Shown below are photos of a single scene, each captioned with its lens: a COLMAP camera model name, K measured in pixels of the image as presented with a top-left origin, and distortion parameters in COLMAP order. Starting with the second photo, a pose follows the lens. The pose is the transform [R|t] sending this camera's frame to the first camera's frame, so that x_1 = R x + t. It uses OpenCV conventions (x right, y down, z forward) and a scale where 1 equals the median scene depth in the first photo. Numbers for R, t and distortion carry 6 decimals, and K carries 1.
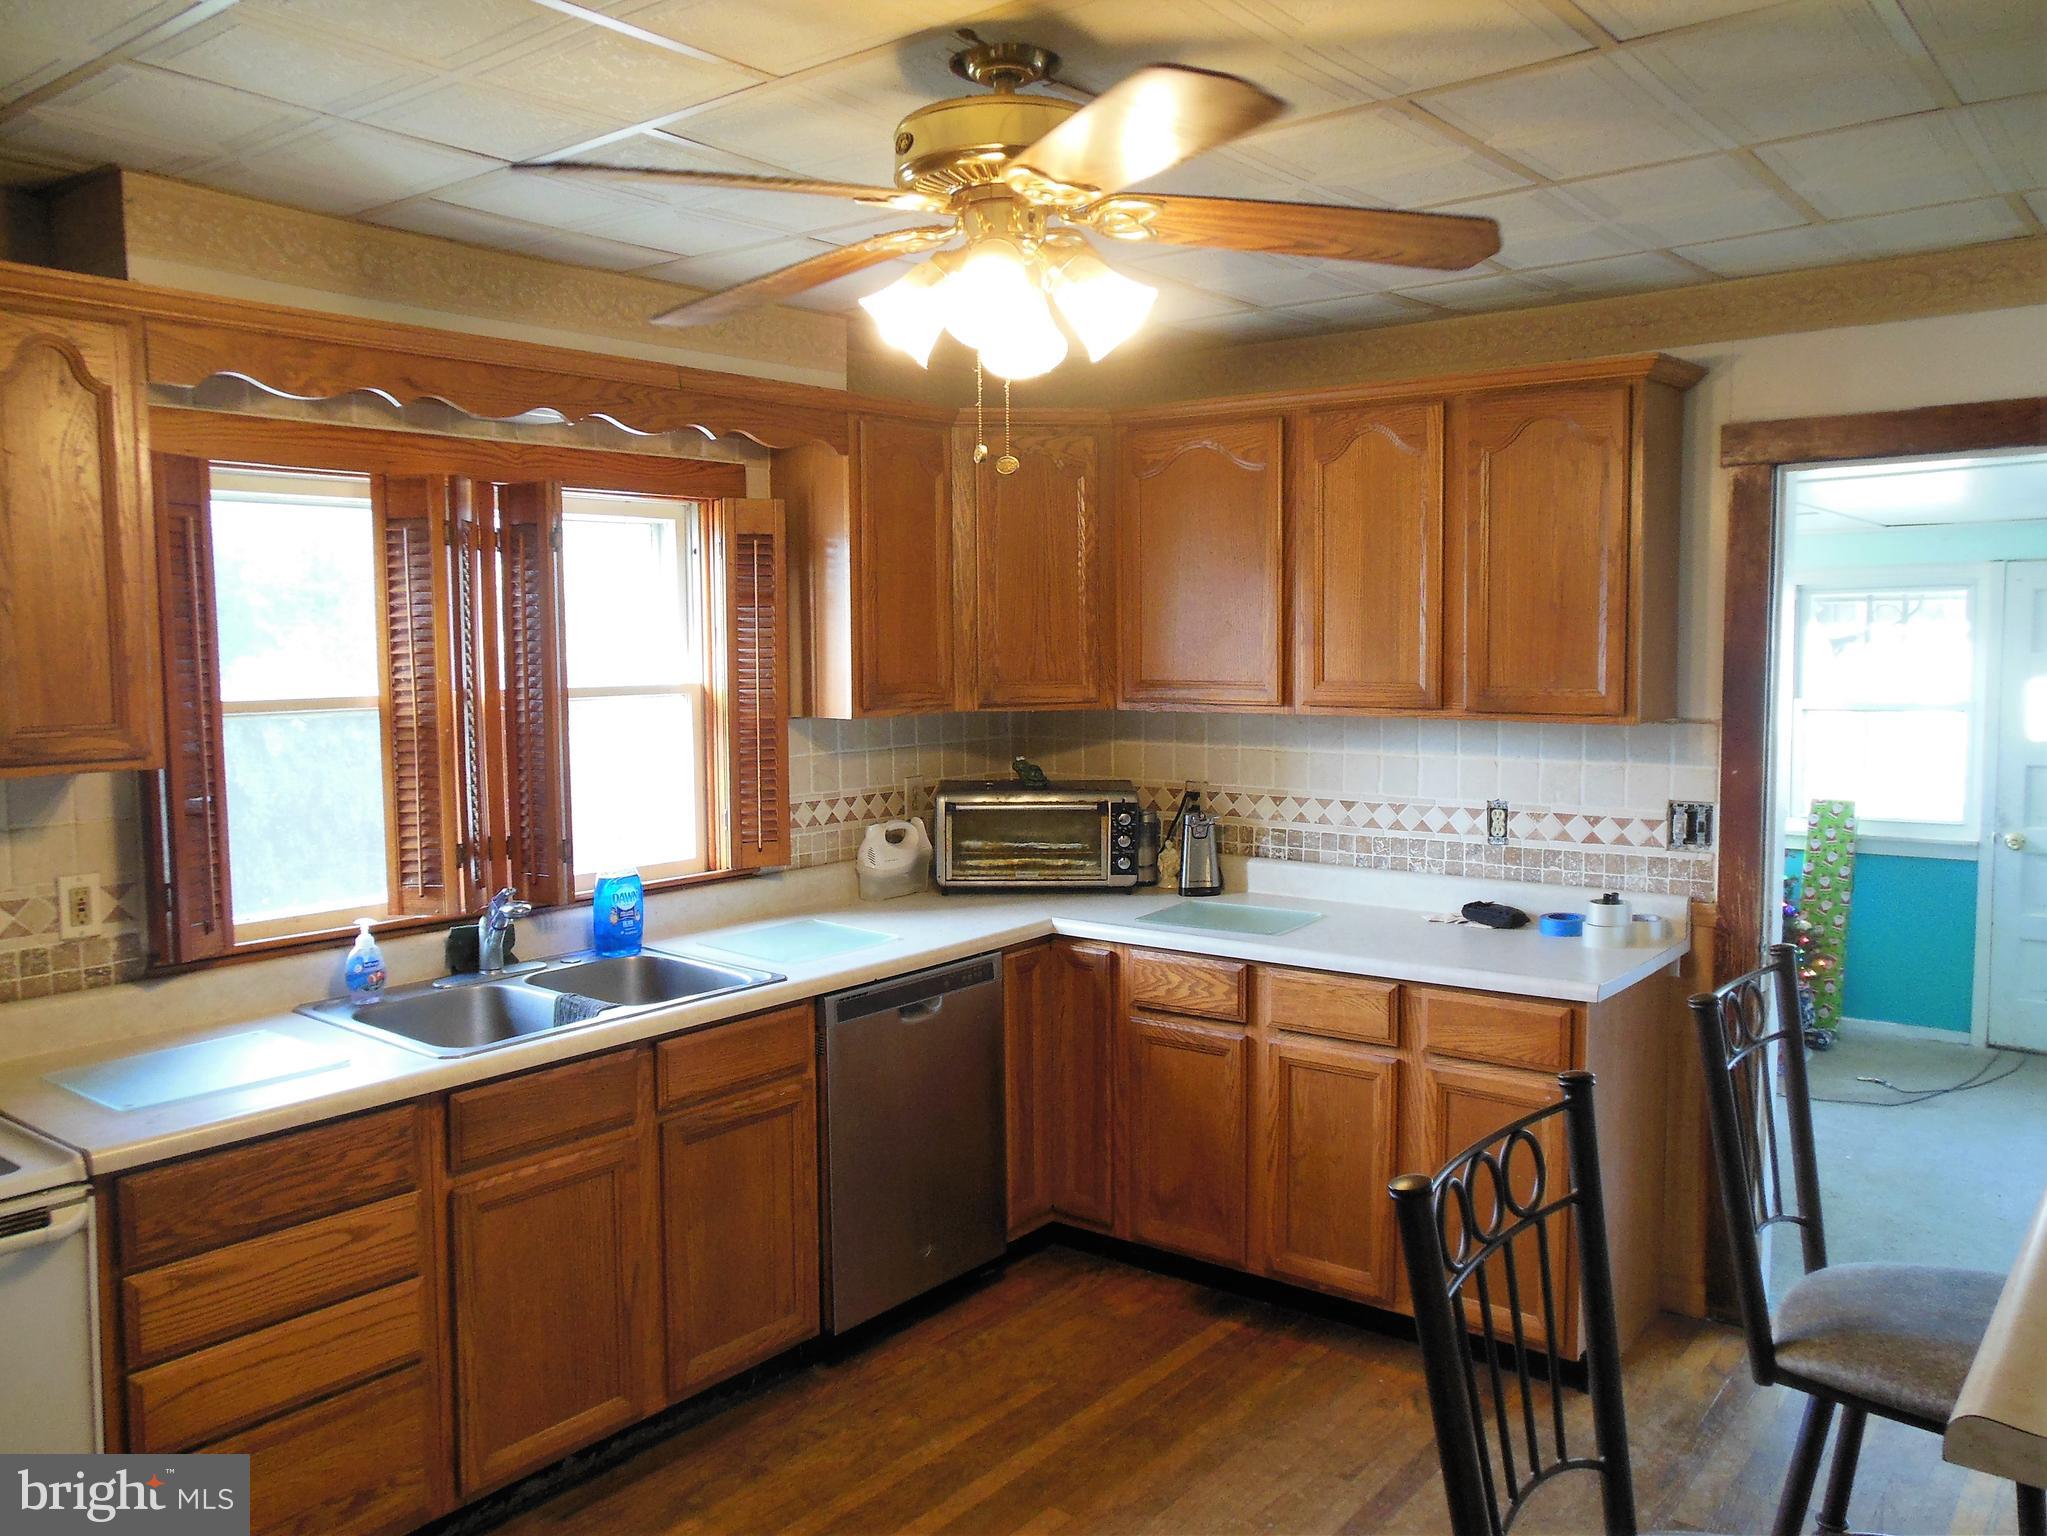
lens RADIAL K [[1611.6, 0, 1024.1], [0, 1611.6, 769.6], [0, 0, 1]] dist [-0.062202, 0.108801]
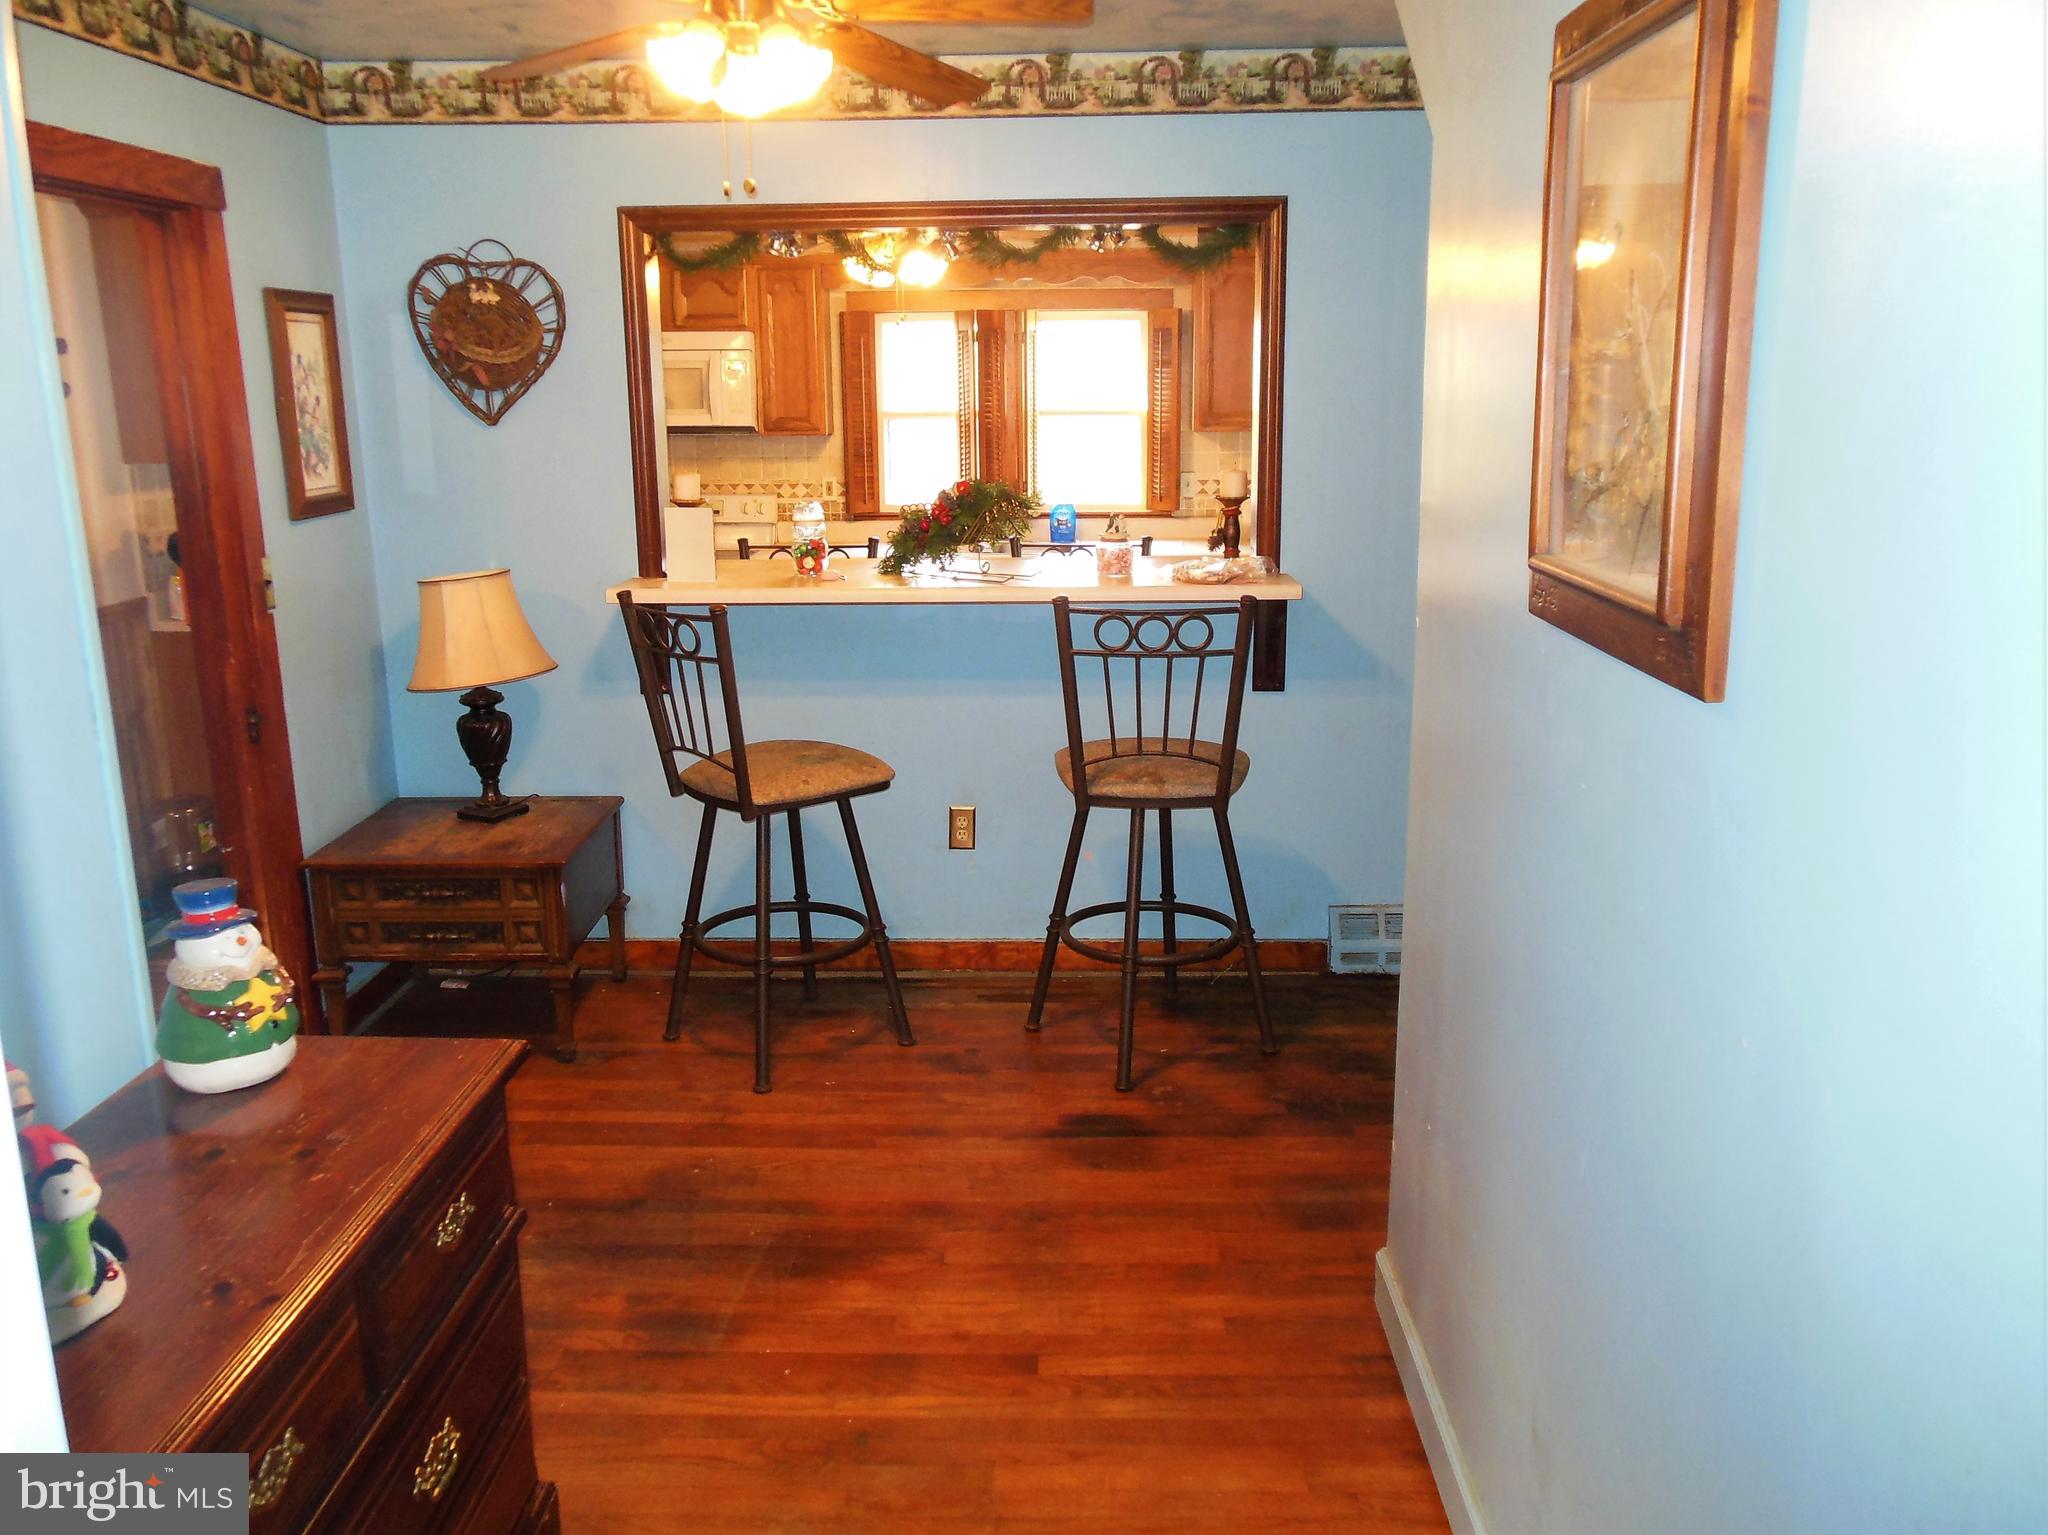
lens RADIAL K [[1612.4, 0, 1028.3], [0, 1612.4, 769.0], [0, 0, 1]] dist [-0.062202, 0.108801]
pose [[0.597226, 0.182889, -0.780943, 1.497697], [-0.067732, 0.981678, 0.178101, 0.037379], [0.799208, -0.053472, 0.598671, -0.304337]]
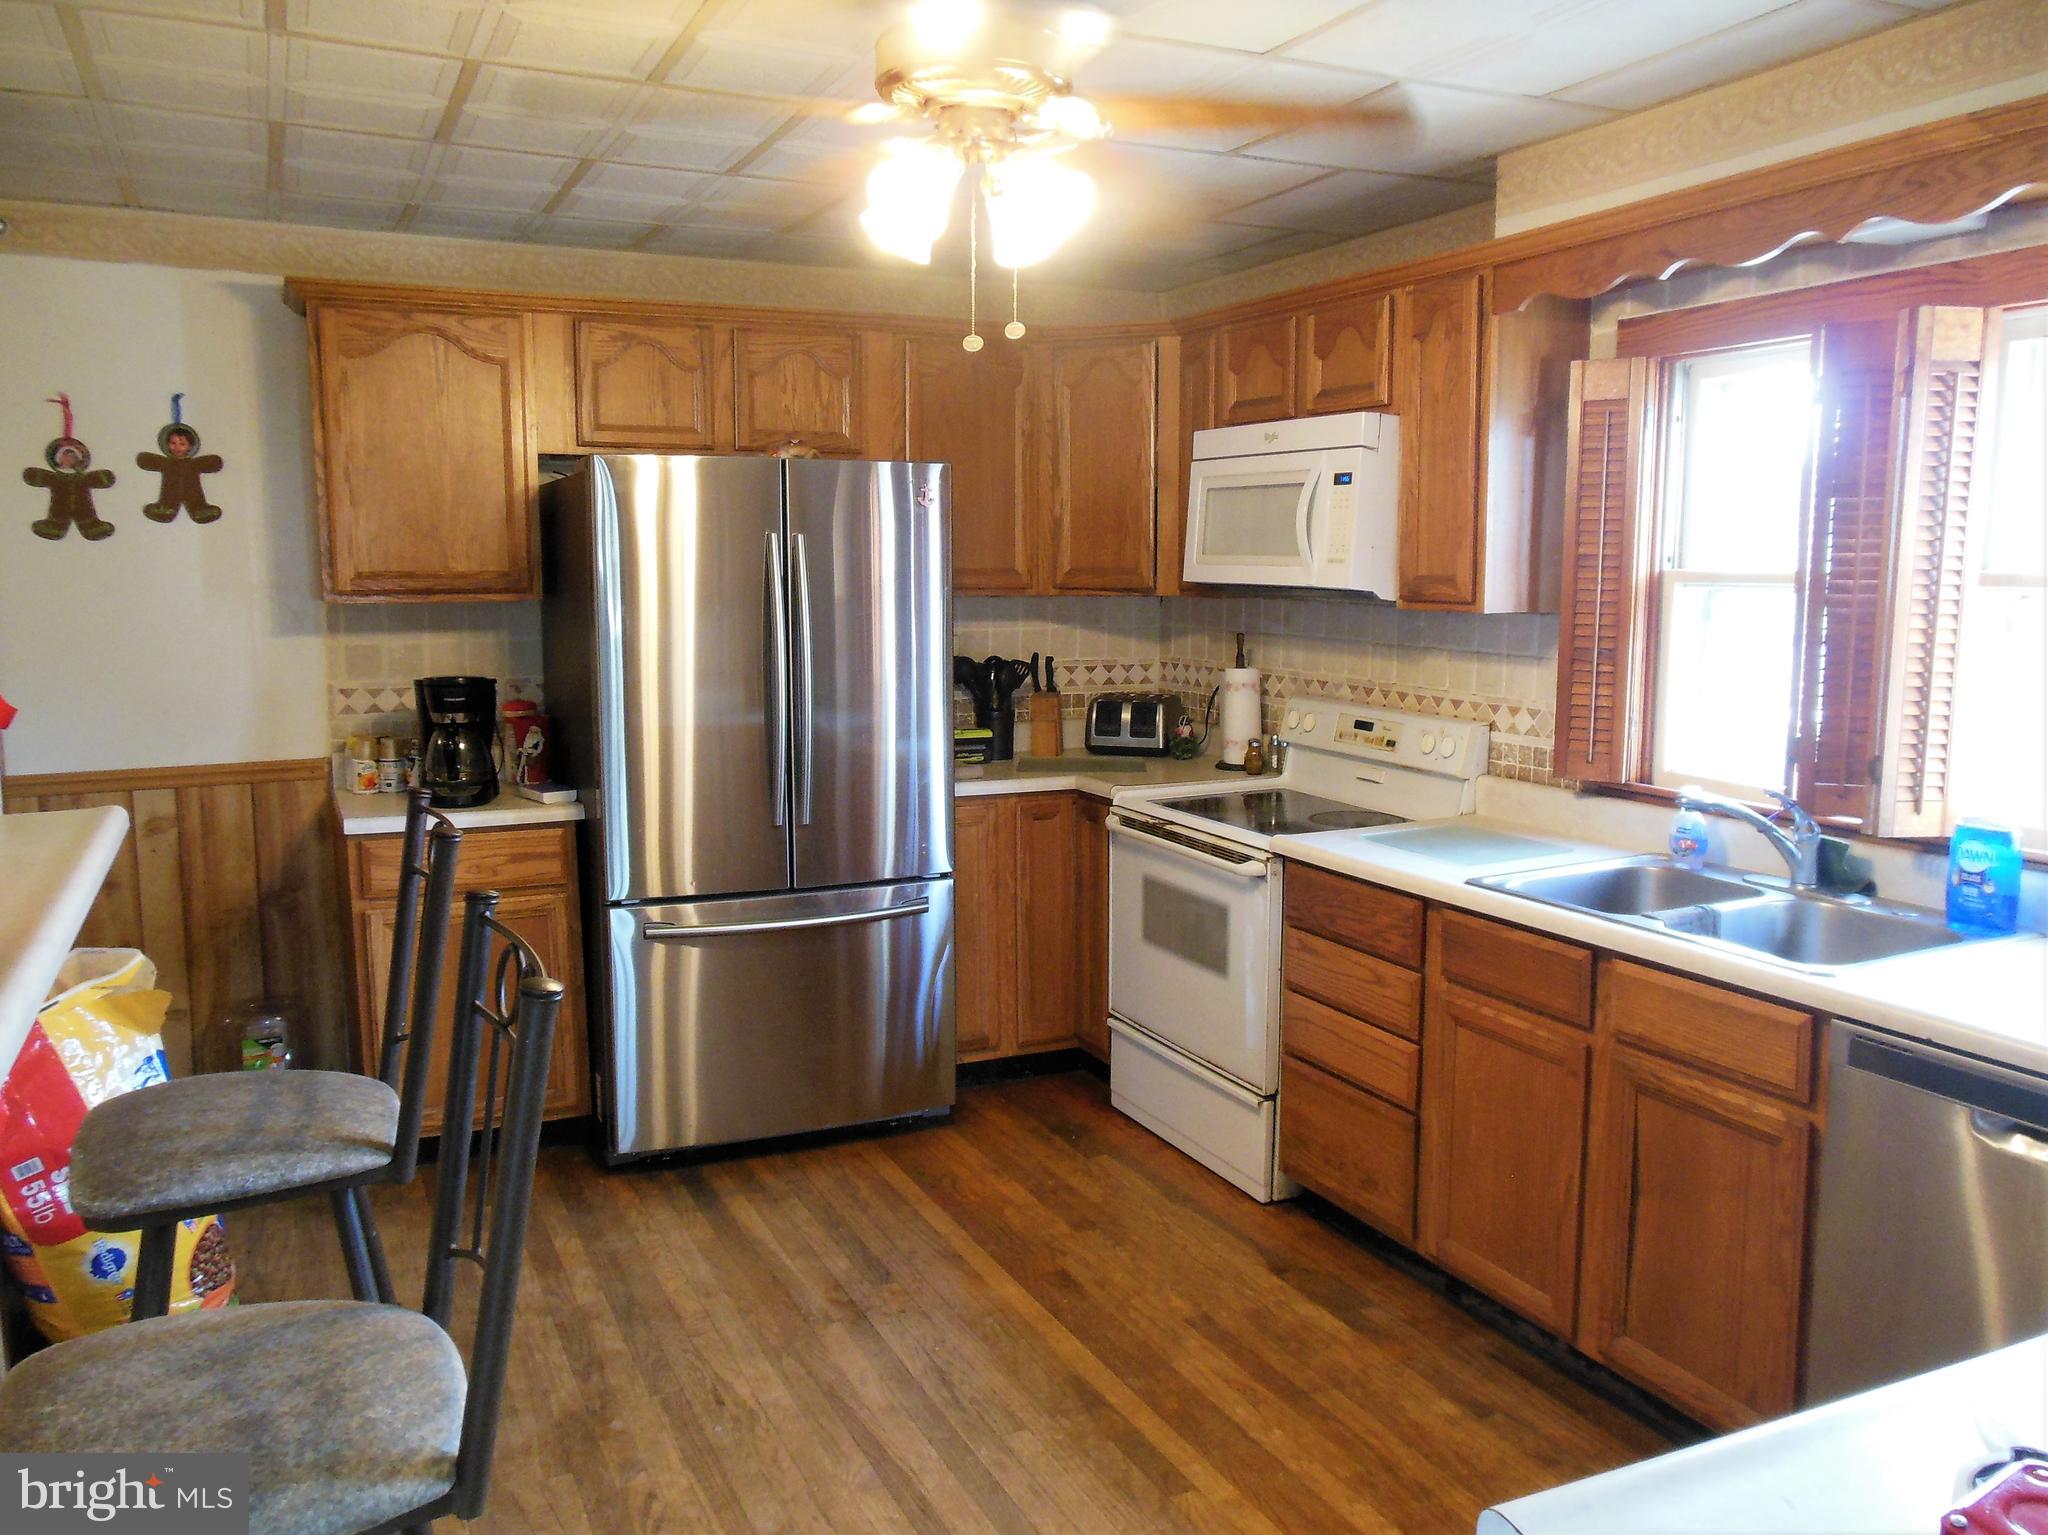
lens RADIAL K [[1612.4, 0, 1028.5], [0, 1612.4, 768.7], [0, 0, 1]] dist [-0.062202, 0.108801]
pose [[-0.441886, 0.121221, -0.888843, 0.641712], [-0.076858, 0.982069, 0.172145, -0.057833], [0.893773, 0.144383, -0.424645, 0.983513]]
